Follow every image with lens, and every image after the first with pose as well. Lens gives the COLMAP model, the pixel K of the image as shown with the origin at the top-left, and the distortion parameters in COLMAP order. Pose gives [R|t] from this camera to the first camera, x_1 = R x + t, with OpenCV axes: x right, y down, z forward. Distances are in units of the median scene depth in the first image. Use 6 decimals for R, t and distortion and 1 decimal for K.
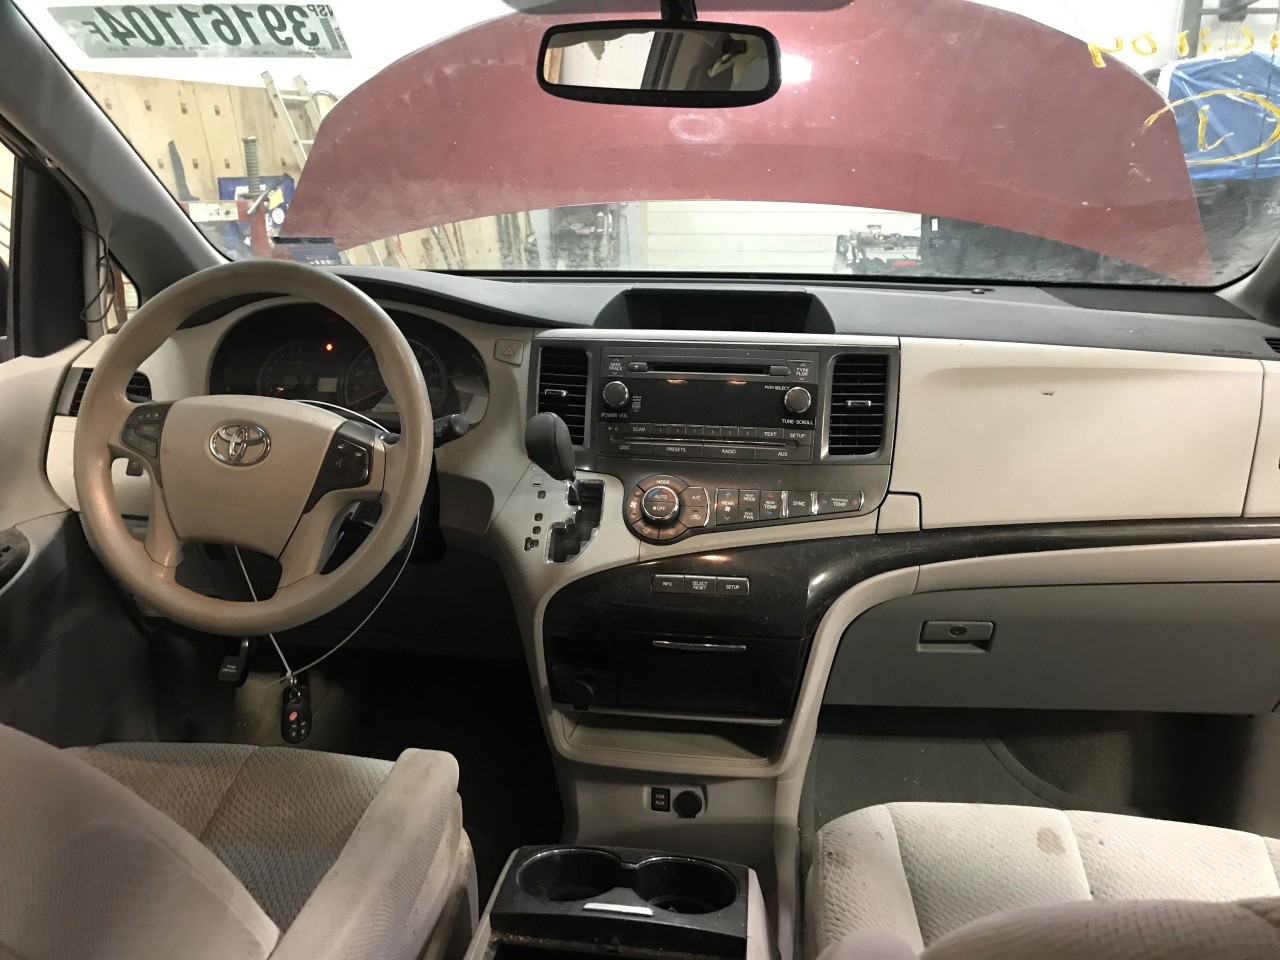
lens RADIAL K [[1067.2, 0, 640.0], [0, 1067.2, 480.0], [0, 0, 1]] dist [0.001439, -0.000971]
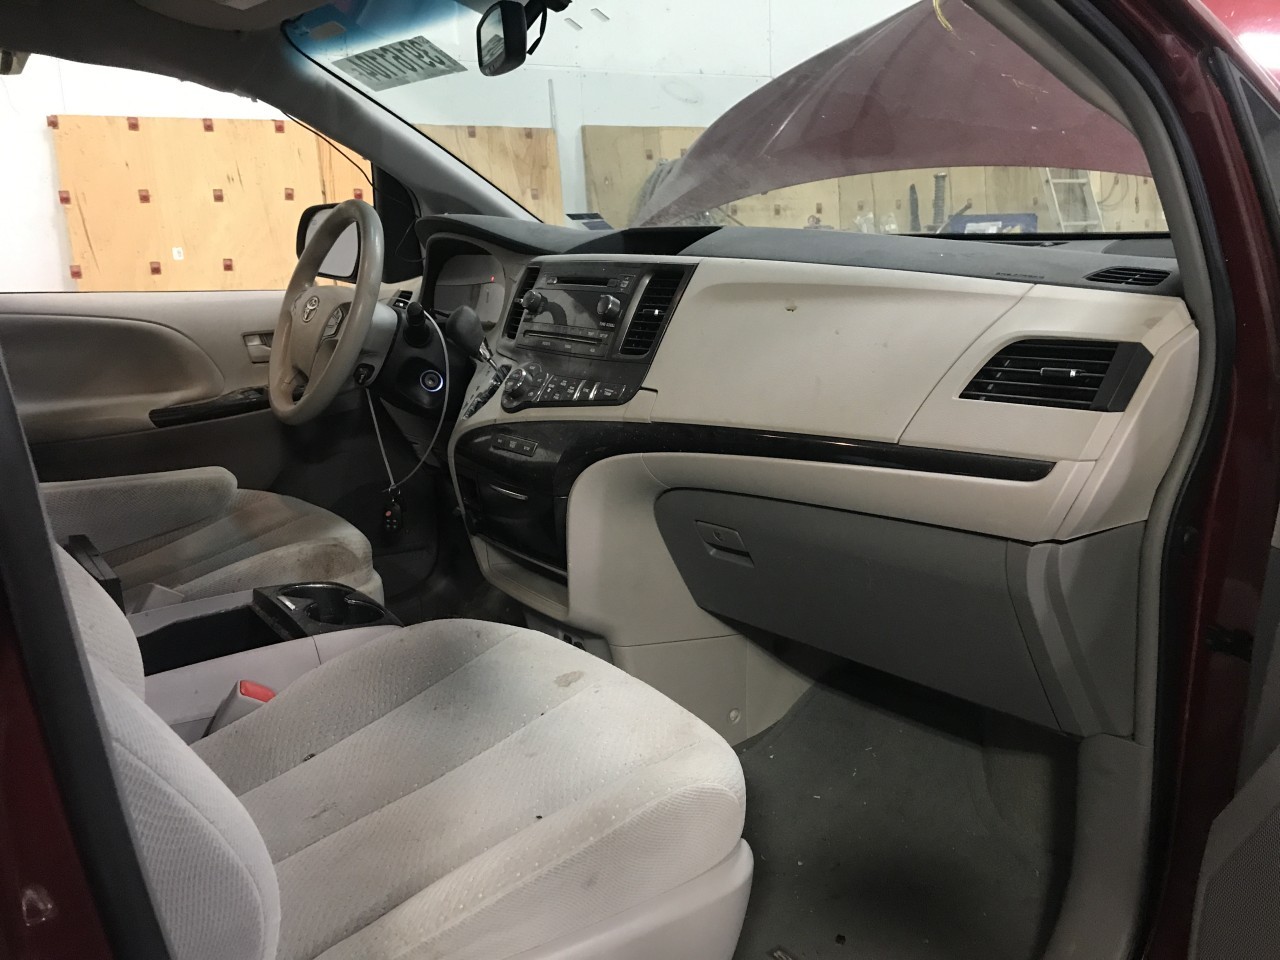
lens RADIAL K [[1040.7, 0, 644.9], [0, 1040.7, 471.0], [0, 0, 1]] dist [0.020766, -0.002282]
pose [[0.691202, 0.144147, -0.708139, 1.002077], [-0.183920, 0.982727, 0.020520, 0.072614], [0.698866, 0.116057, 0.705774, 0.235967]]
